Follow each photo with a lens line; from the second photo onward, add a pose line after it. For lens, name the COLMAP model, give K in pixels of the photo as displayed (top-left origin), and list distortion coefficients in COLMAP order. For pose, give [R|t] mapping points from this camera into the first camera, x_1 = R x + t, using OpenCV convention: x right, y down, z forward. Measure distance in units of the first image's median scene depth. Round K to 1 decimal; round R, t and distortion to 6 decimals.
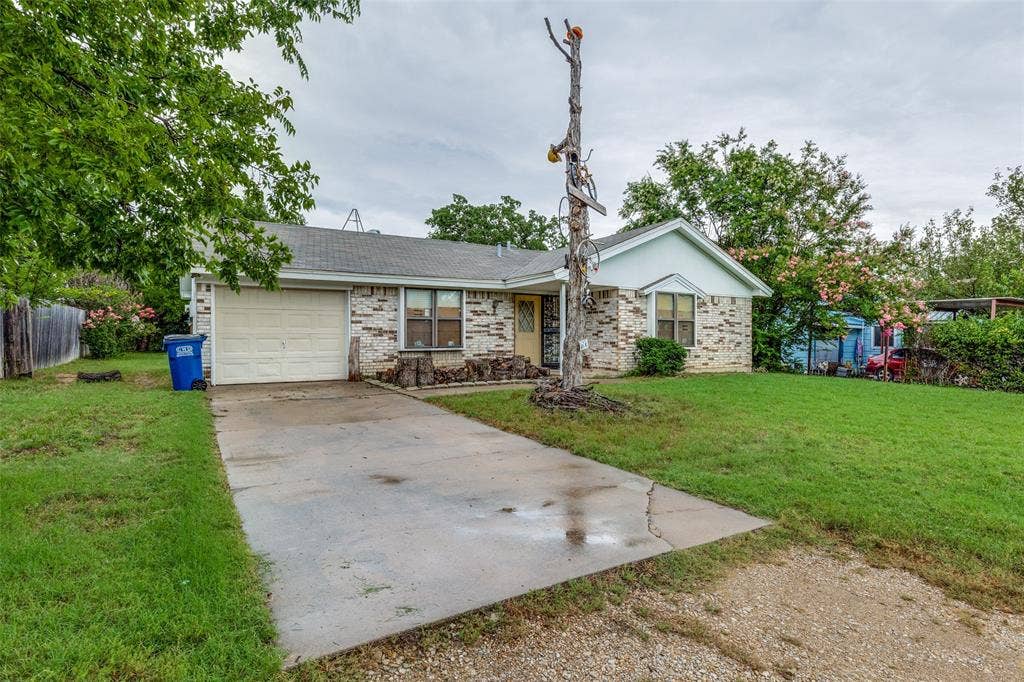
lens RADIAL K [[497.4, 0, 518.9], [0, 497.4, 339.2], [0, 0, 1]] dist [-0.001274, 0.000418]
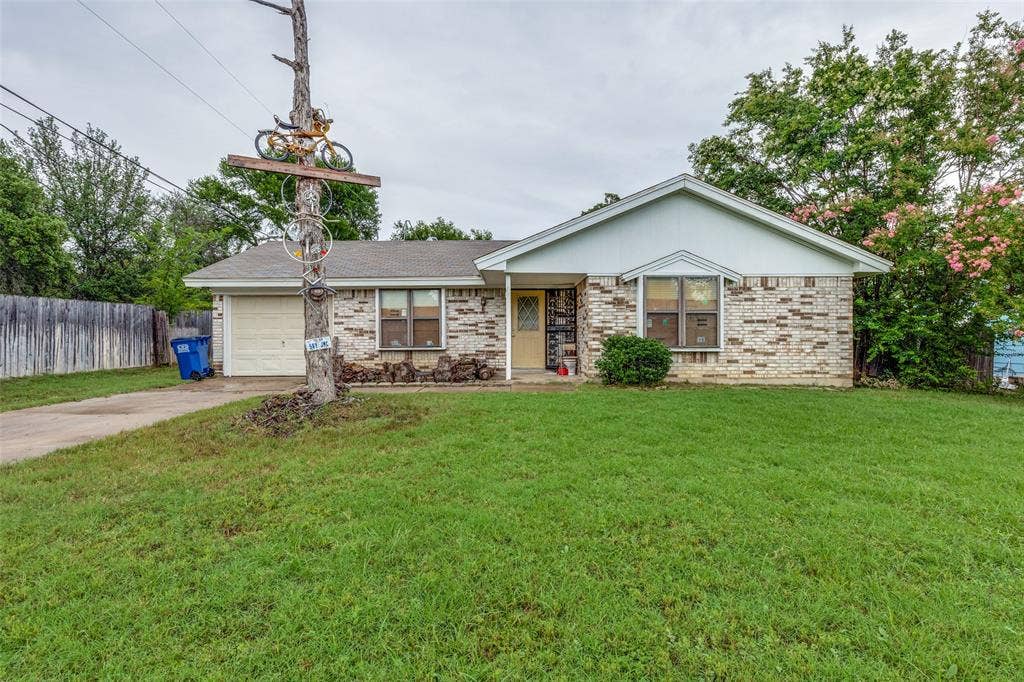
lens RADIAL K [[497.4, 0, 518.9], [0, 497.4, 339.2], [0, 0, 1]] dist [-0.001274, 0.000418]
pose [[0.860638, -0.004114, -0.509200, 0.504374], [0.001520, 0.999984, -0.005510, 0.006316], [0.509214, 0.003968, 0.860631, 0.233399]]
